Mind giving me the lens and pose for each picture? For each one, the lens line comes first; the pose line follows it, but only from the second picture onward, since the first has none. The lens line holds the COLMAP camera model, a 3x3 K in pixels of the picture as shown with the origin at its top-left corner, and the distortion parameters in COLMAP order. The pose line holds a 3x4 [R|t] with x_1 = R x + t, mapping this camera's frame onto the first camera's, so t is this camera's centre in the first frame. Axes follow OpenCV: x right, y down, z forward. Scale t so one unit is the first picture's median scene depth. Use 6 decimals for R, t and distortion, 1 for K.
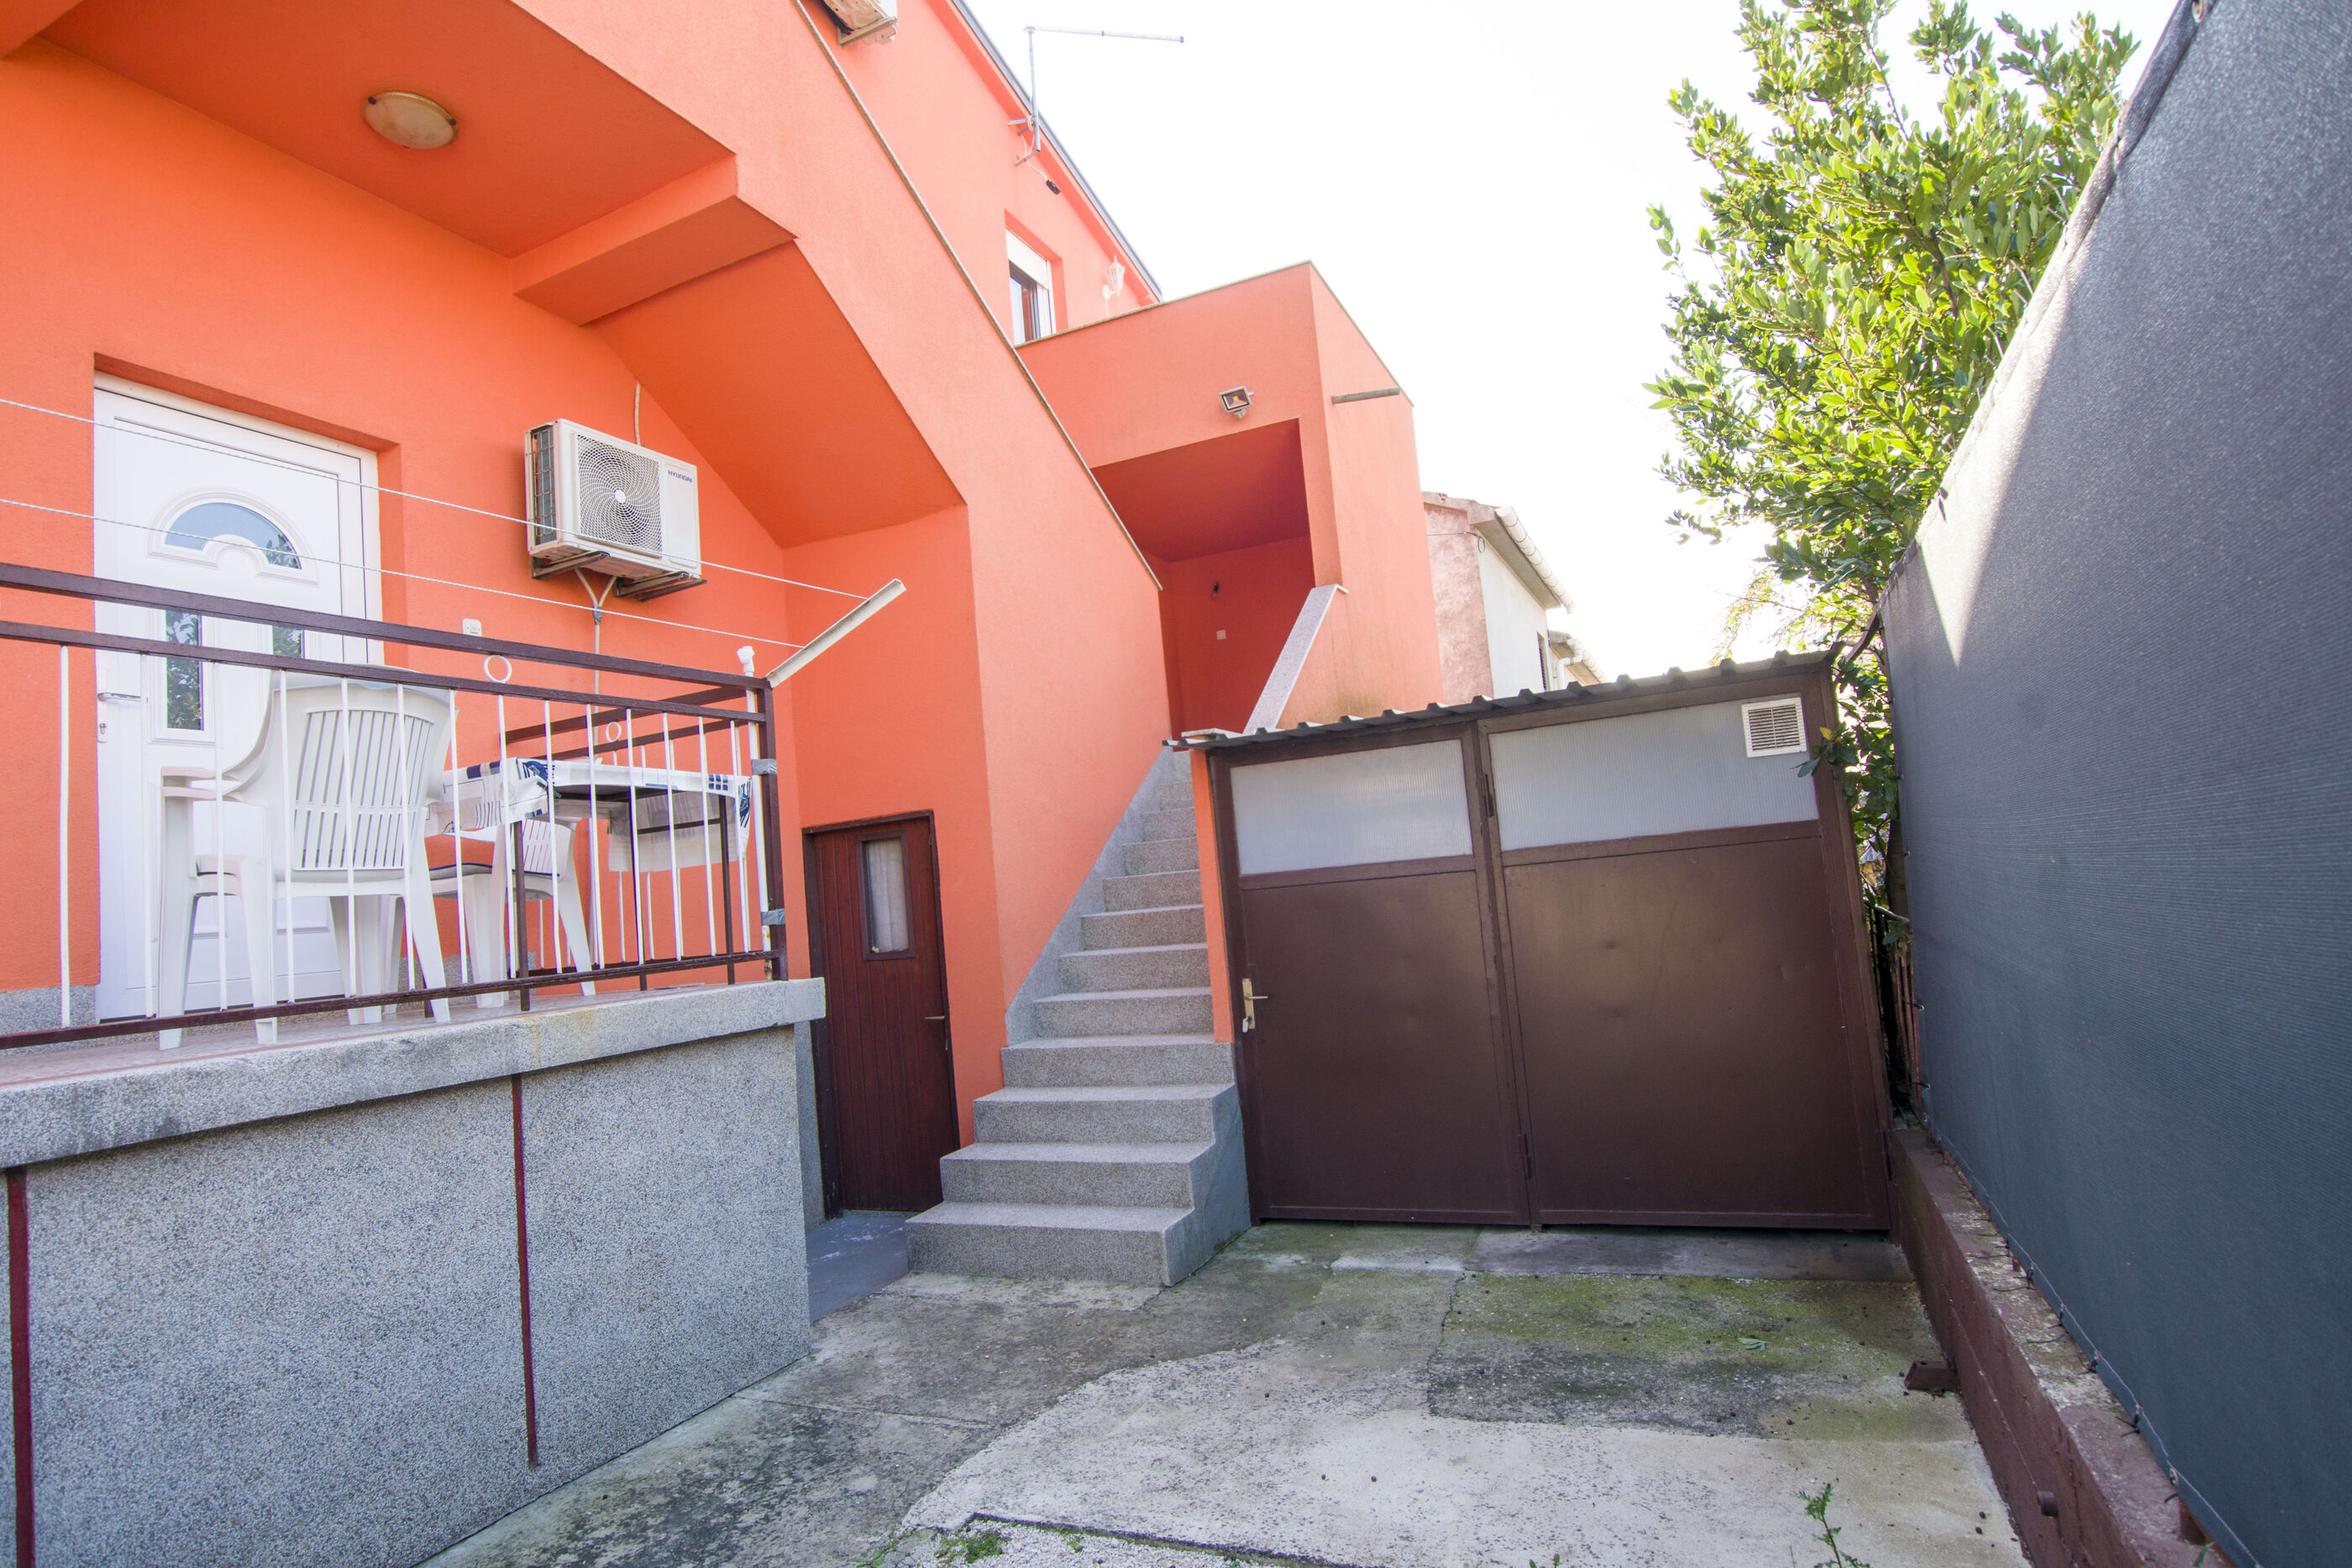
lens RADIAL K [[1219.9, 0, 1173.9], [0, 1219.9, 786.2], [0, 0, 1]] dist [-0.002626, -0.000095]
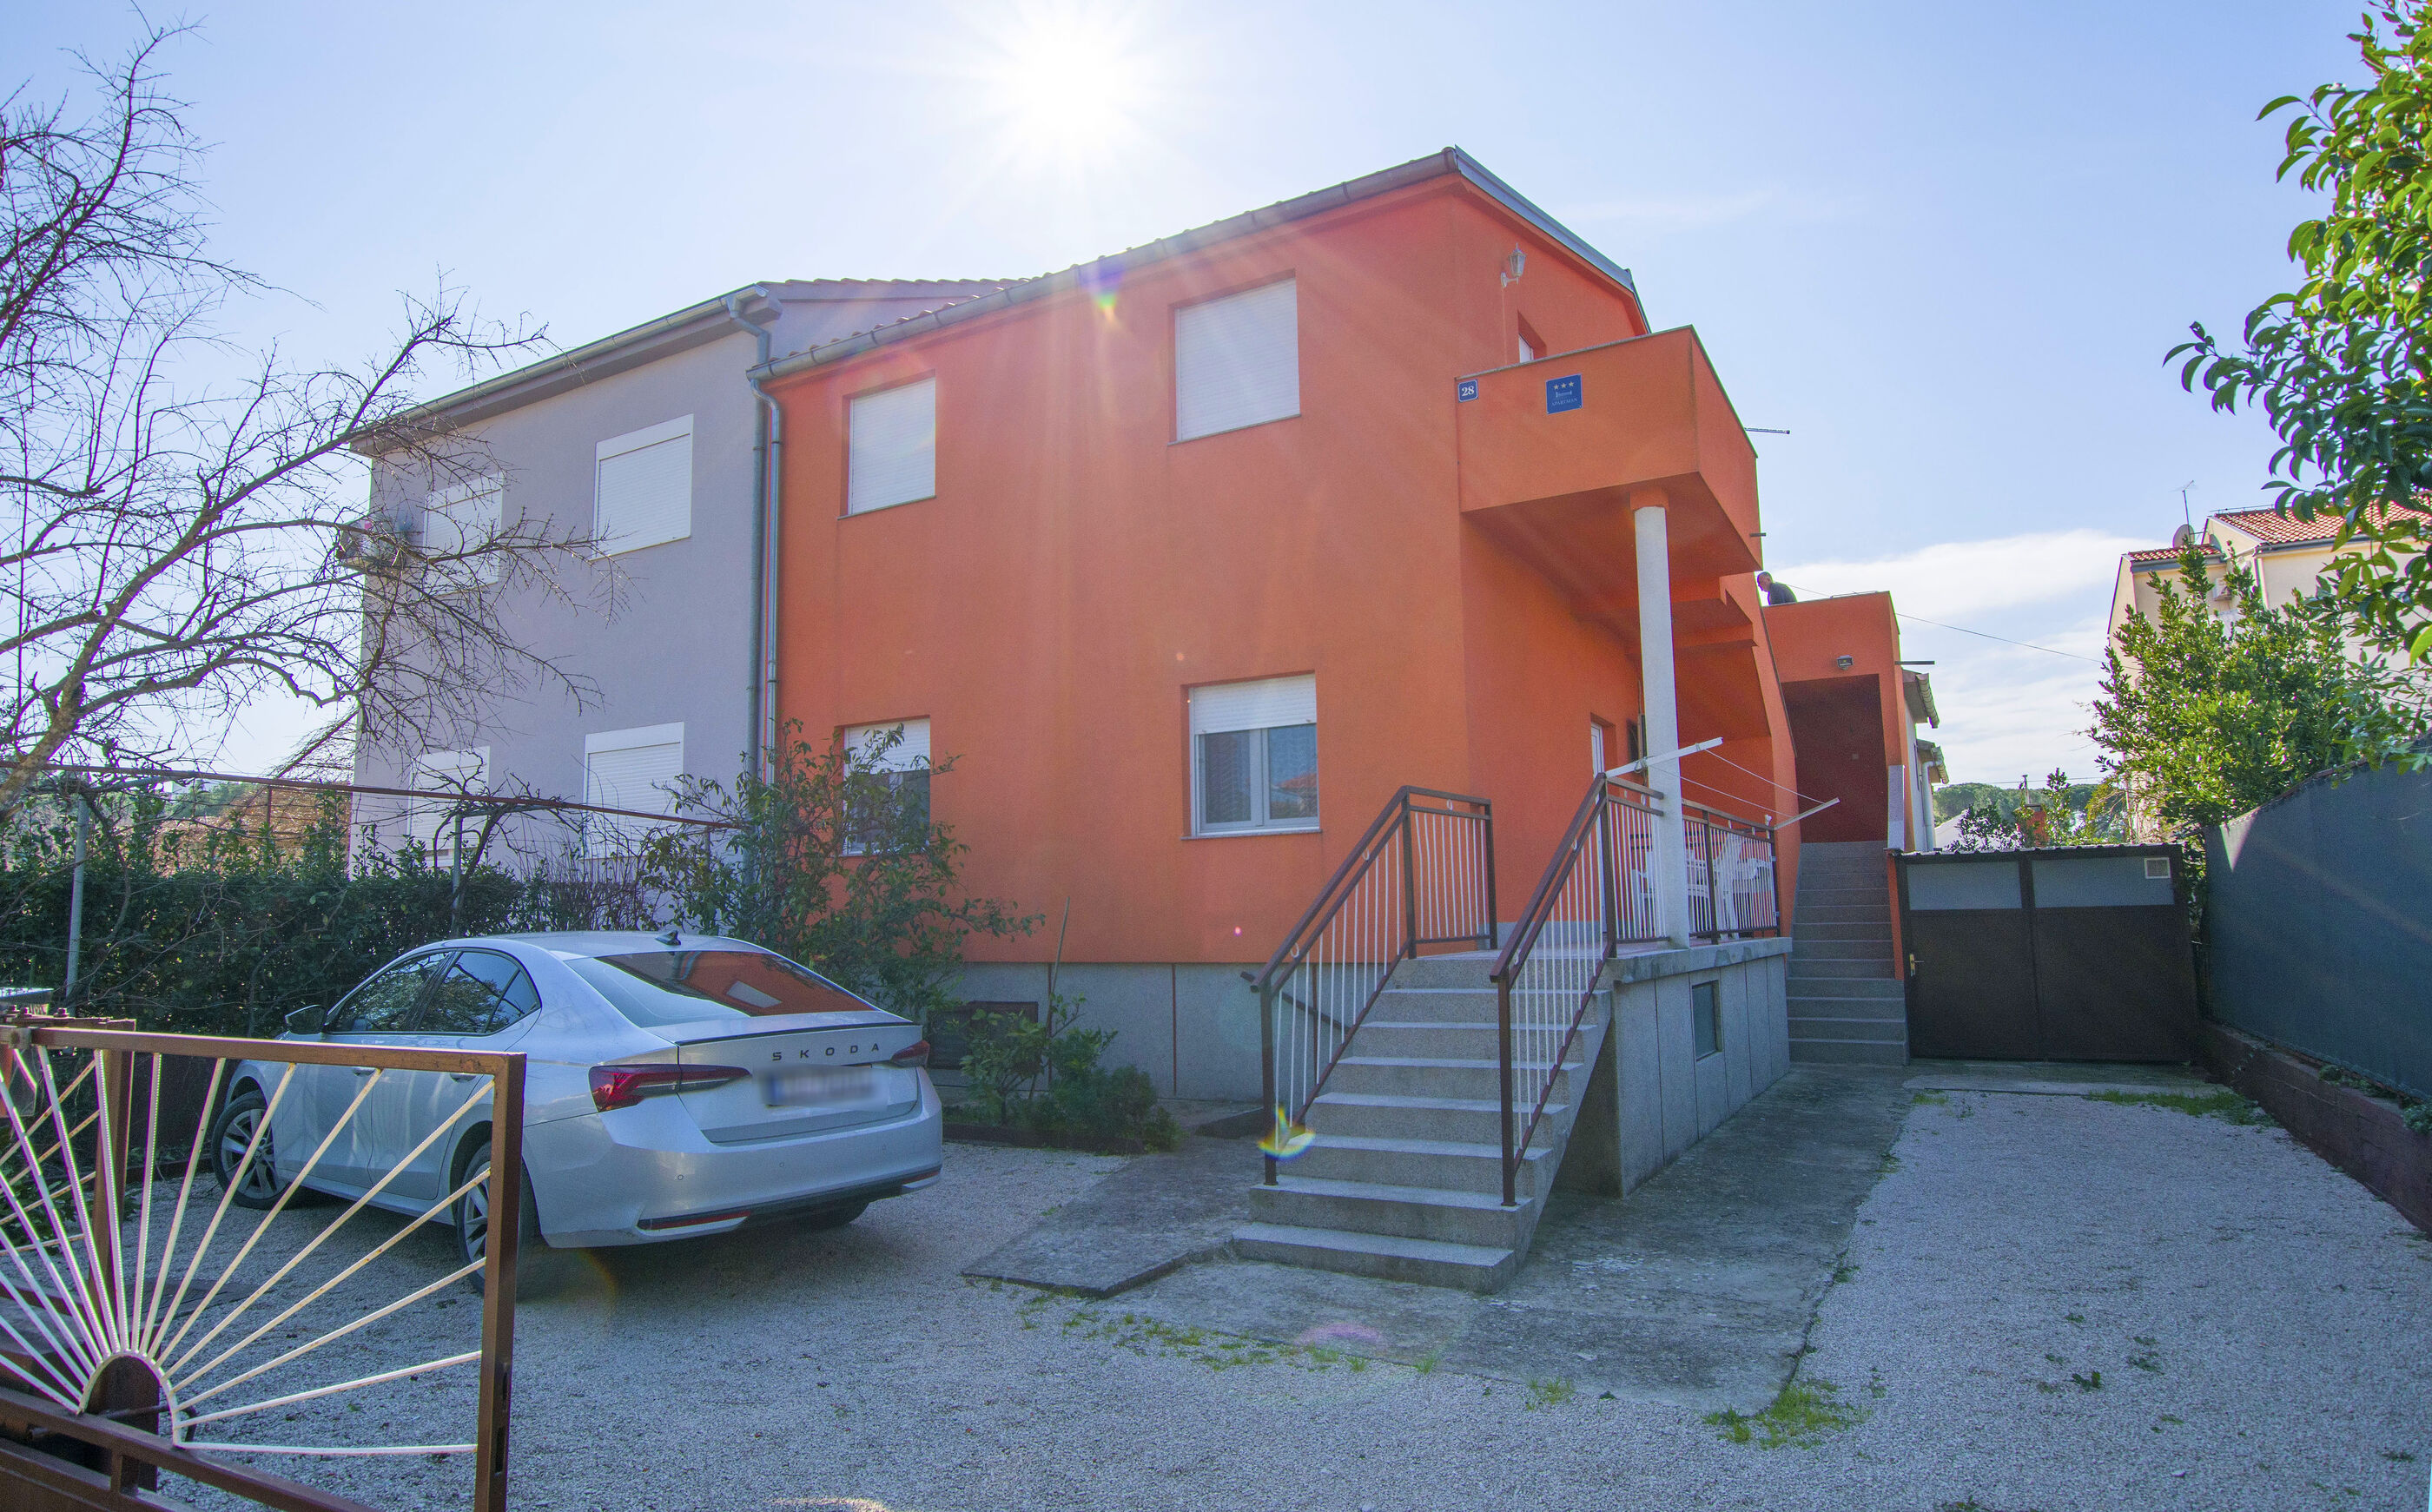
lens RADIAL K [[1359.5, 0, 1218.6], [0, 1359.5, 760.5], [0, 0, 1]] dist [-0.000381, 0.000383]
pose [[0.995271, 0.055356, -0.079815, -1.090437], [-0.057528, 0.998026, -0.025172, -0.075331], [0.078264, 0.029645, 0.996492, -1.751483]]
